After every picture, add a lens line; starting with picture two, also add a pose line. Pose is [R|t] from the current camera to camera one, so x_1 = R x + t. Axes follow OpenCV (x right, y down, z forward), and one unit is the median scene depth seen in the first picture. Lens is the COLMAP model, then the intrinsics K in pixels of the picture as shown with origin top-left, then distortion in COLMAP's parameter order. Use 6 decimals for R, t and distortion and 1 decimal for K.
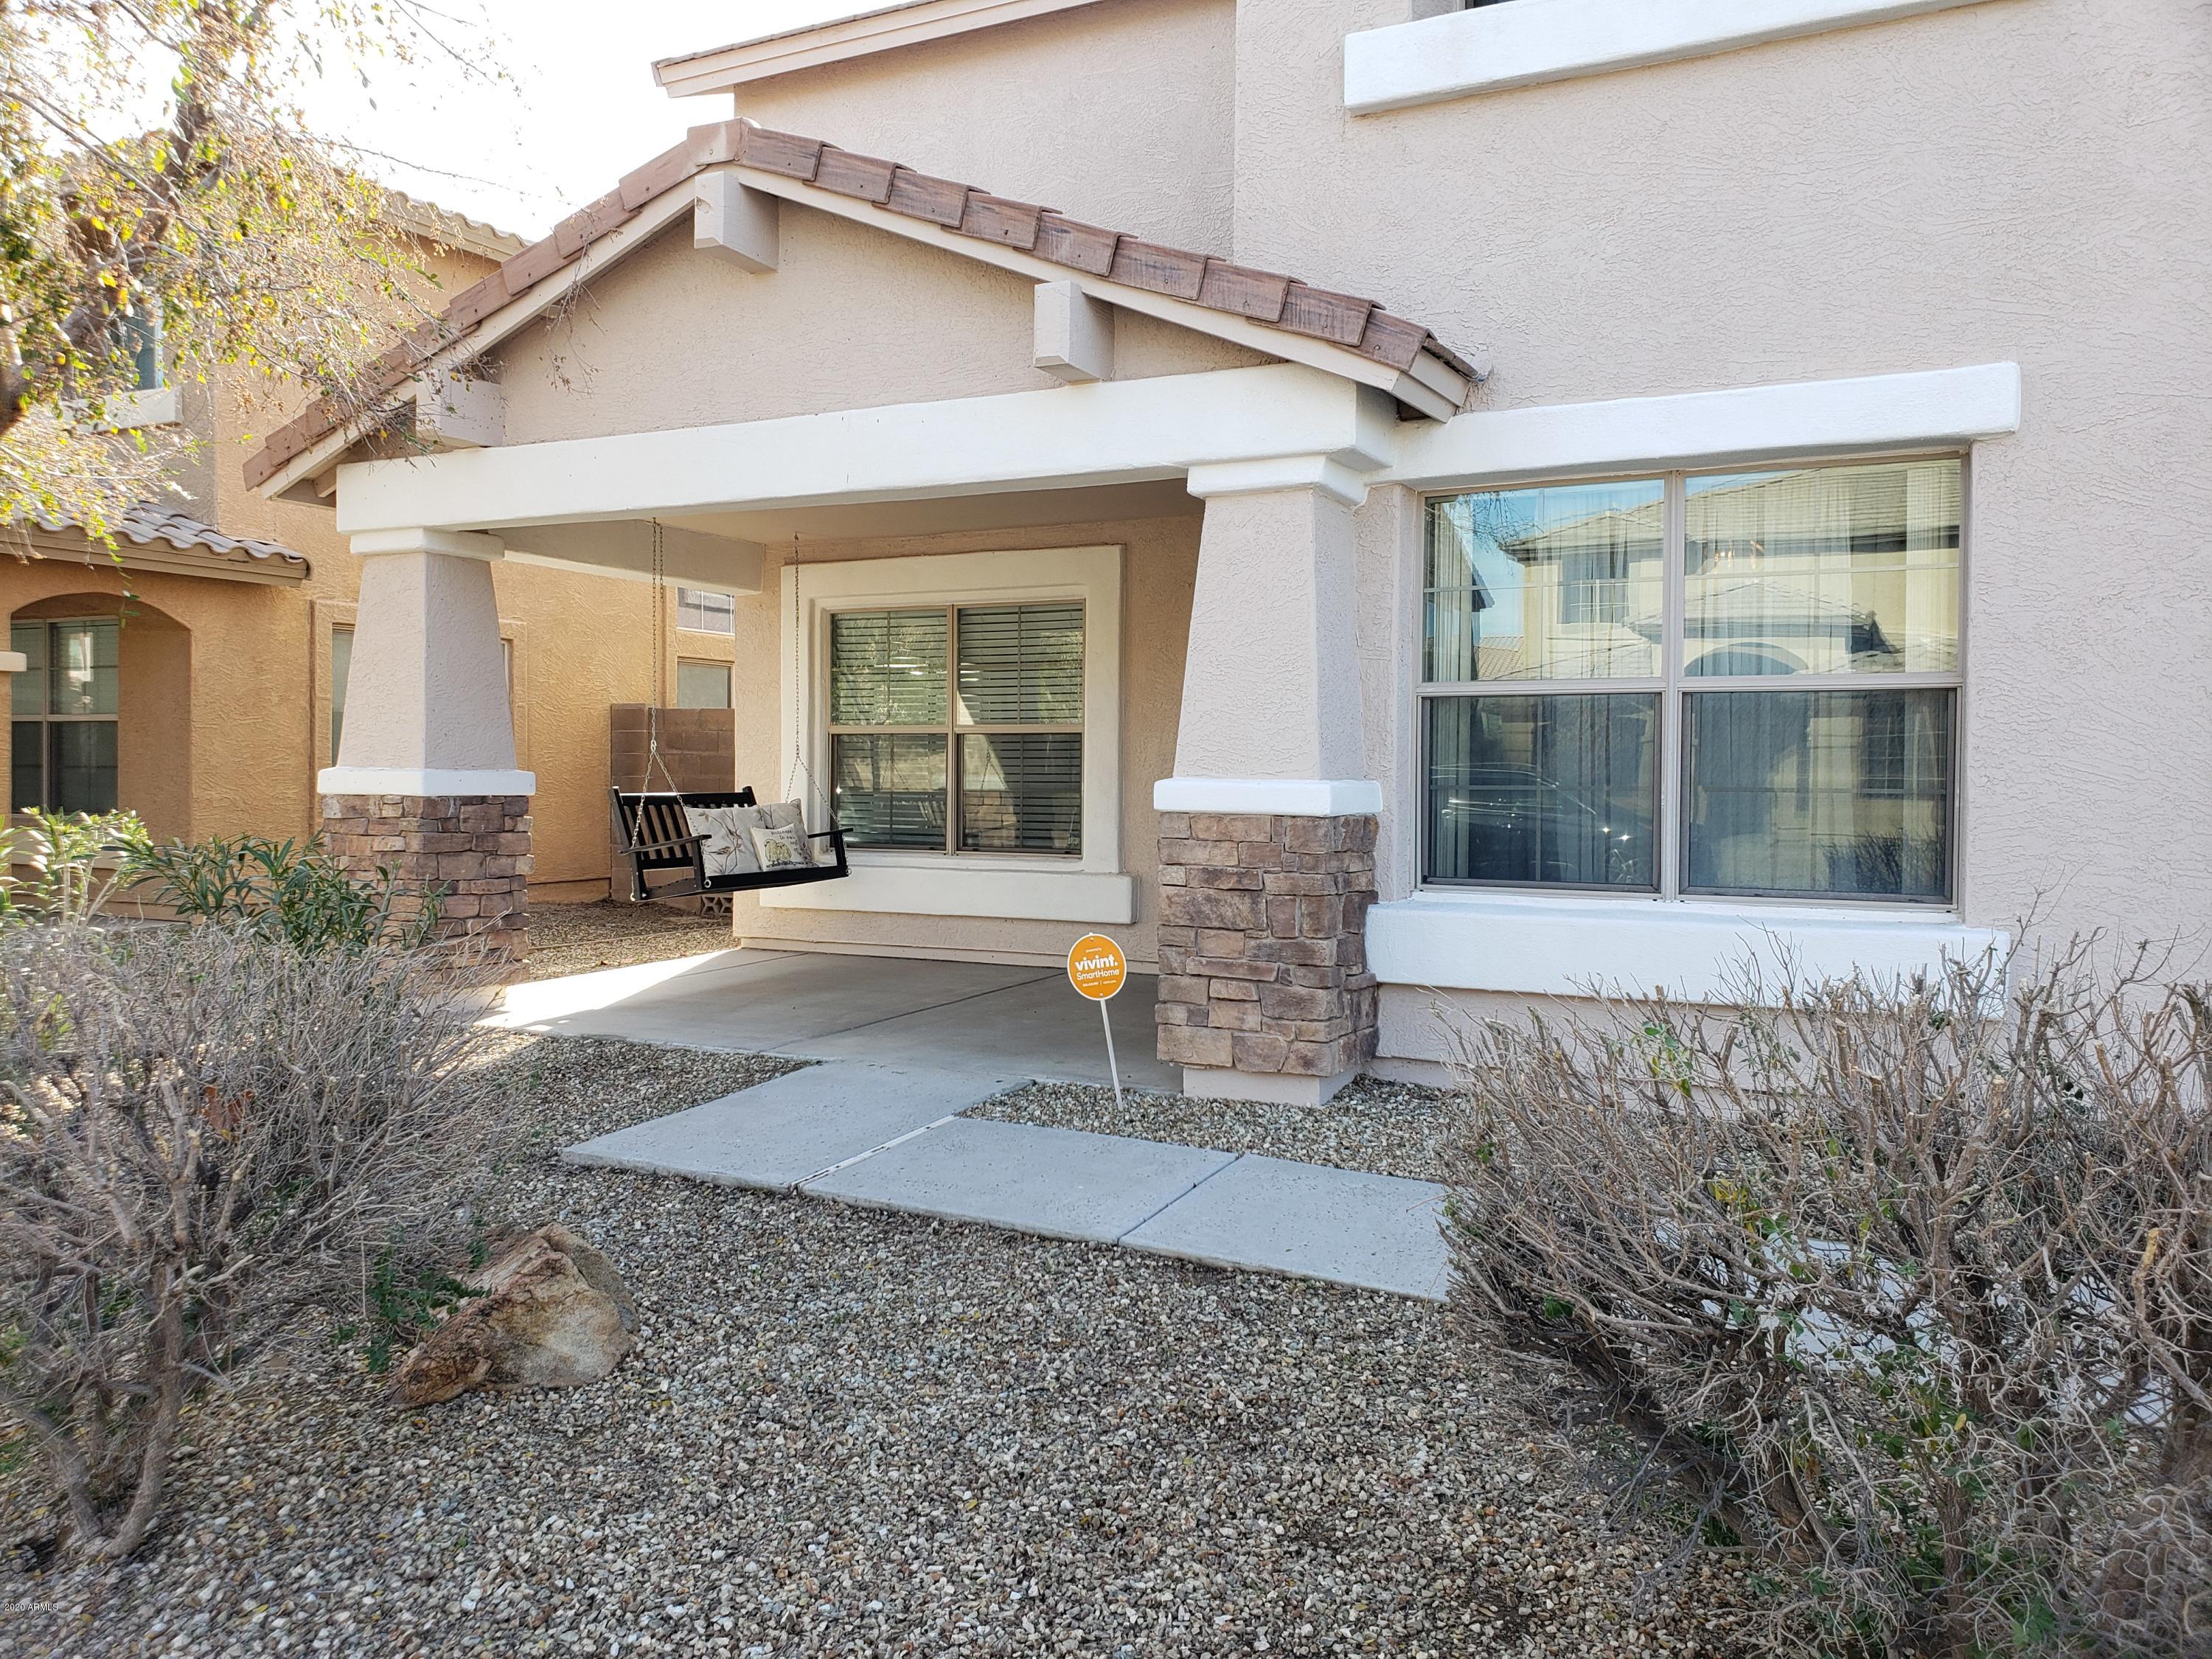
lens RADIAL K [[1721.6, 0, 1098.0], [0, 1721.6, 785.0], [0, 0, 1]] dist [0.067654, -0.059115]
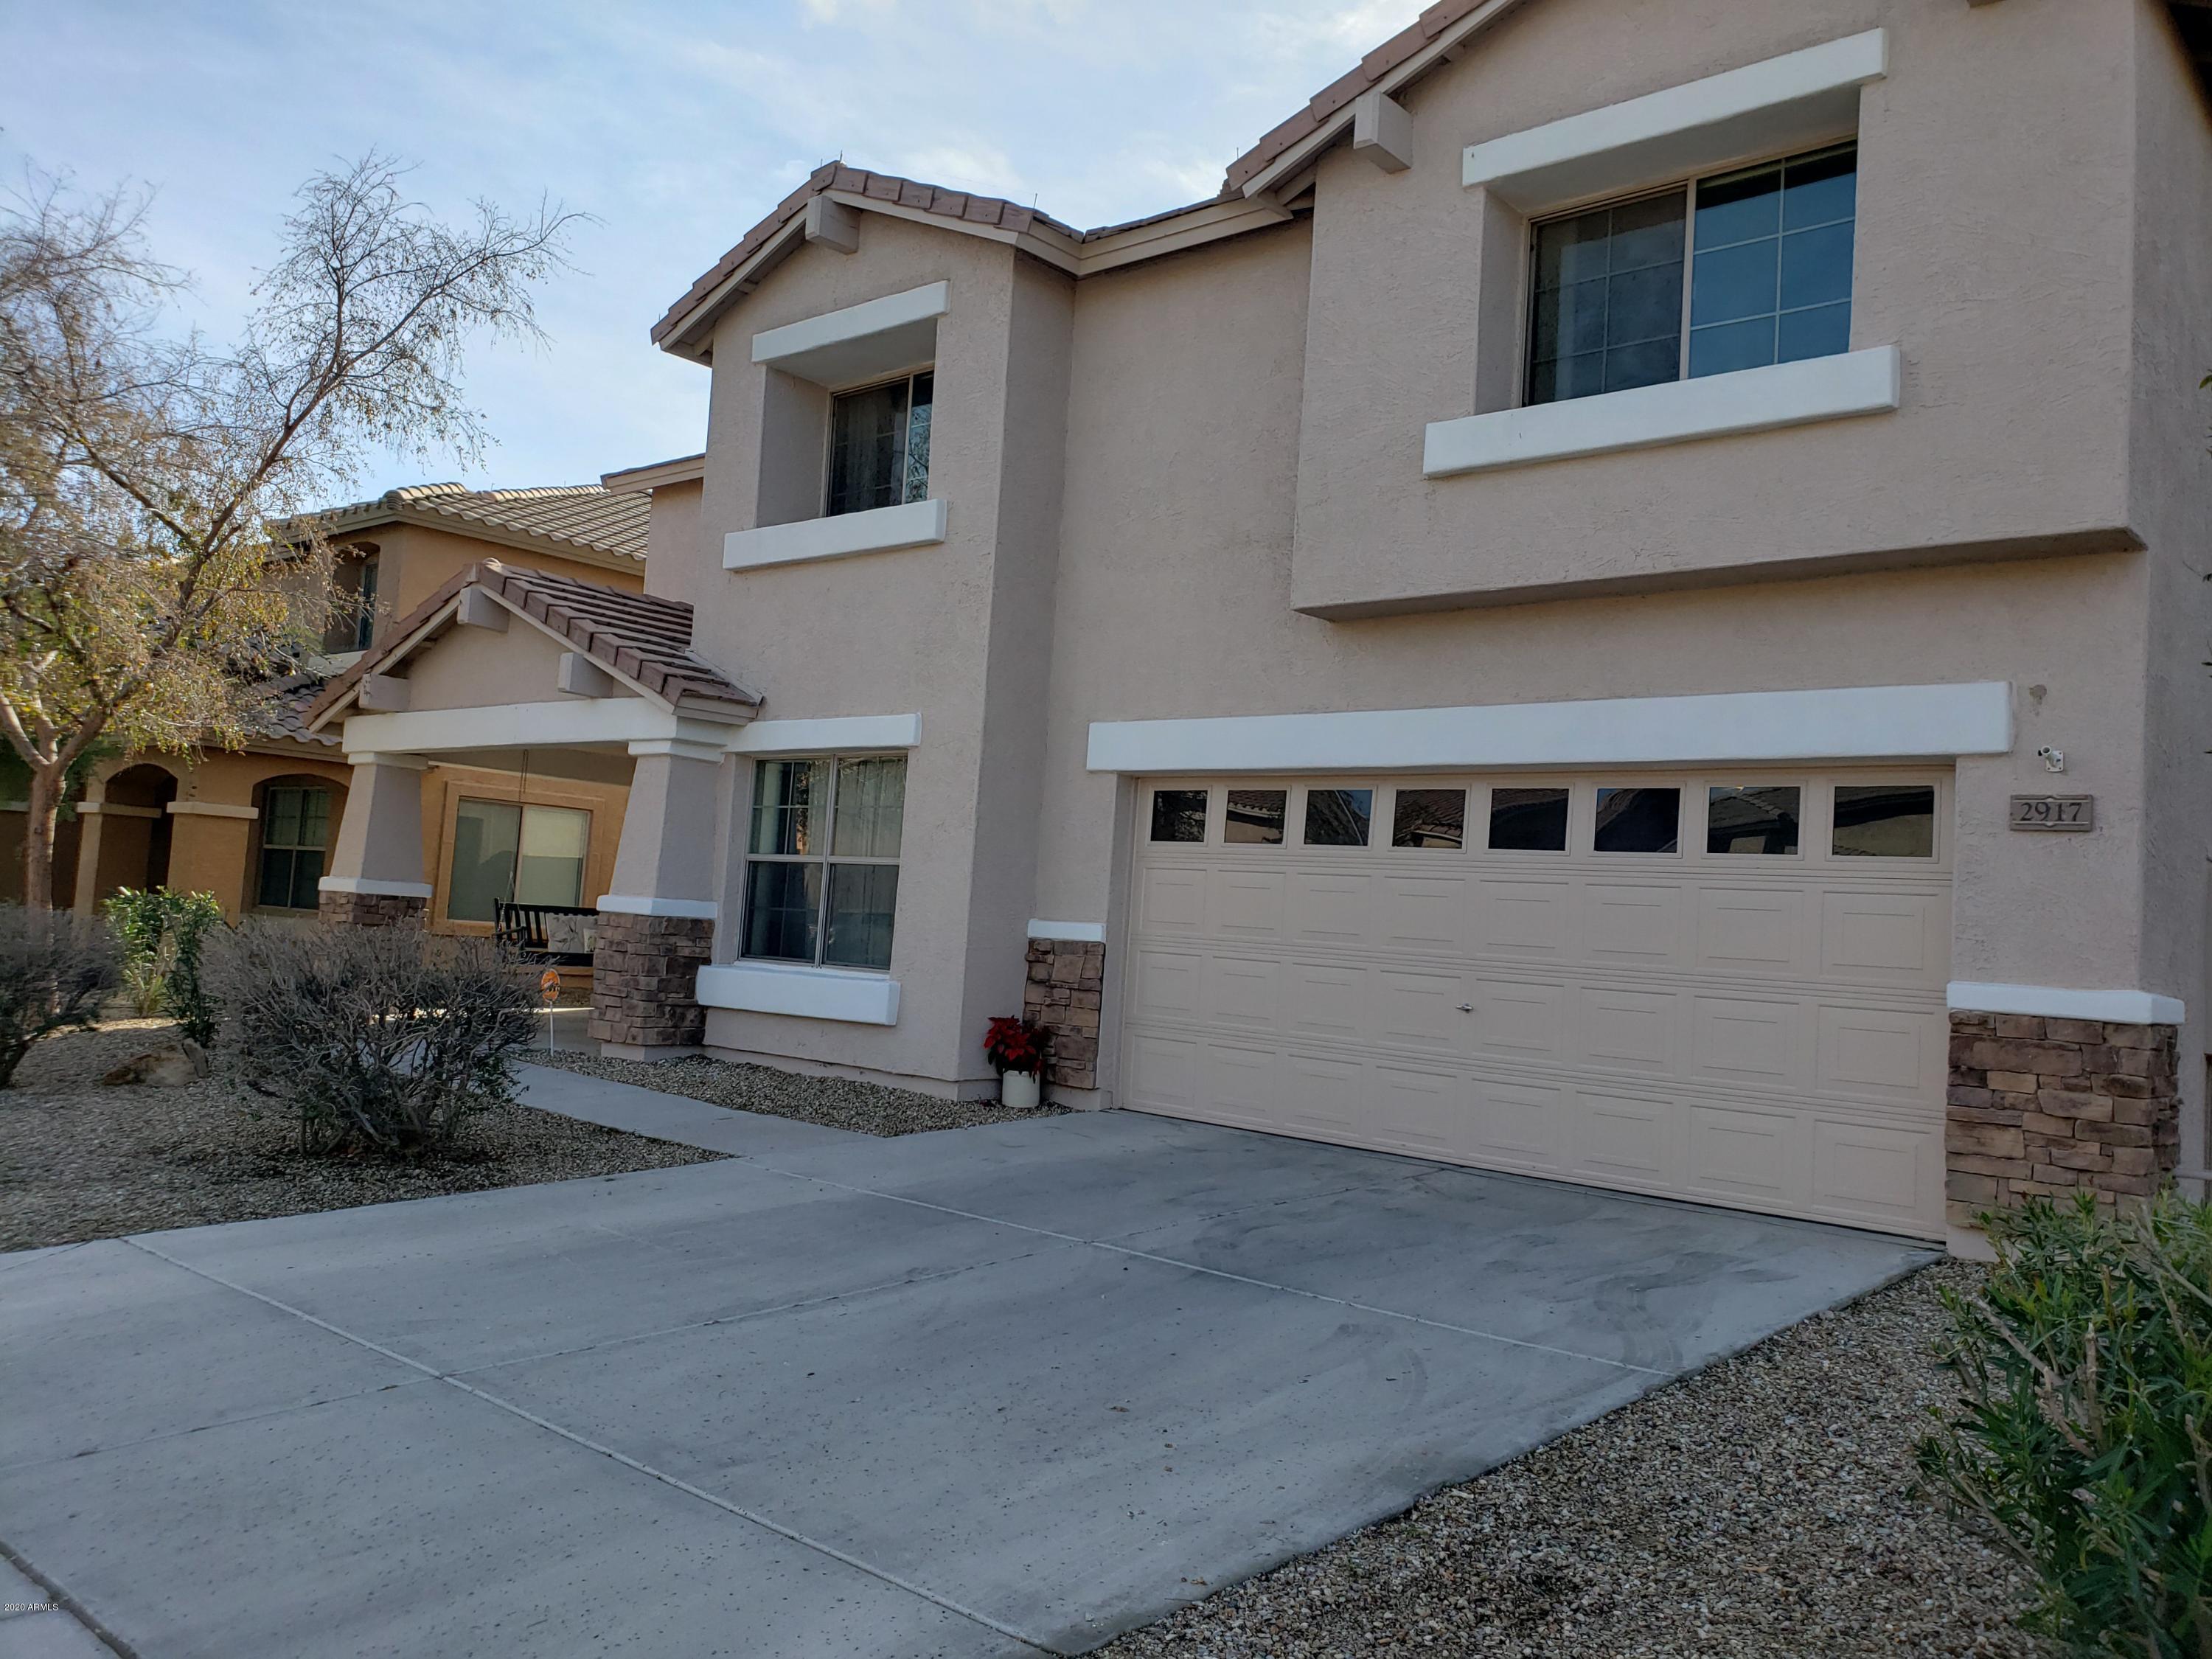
lens RADIAL K [[1721.6, 0, 1128.4], [0, 1721.6, 815.4], [0, 0, 1]] dist [0.067654, -0.059115]
pose [[0.973060, 0.043556, -0.226402, 1.064170], [-0.063564, 0.994616, -0.081846, 0.030385], [0.221618, 0.094032, 0.970589, -0.817083]]
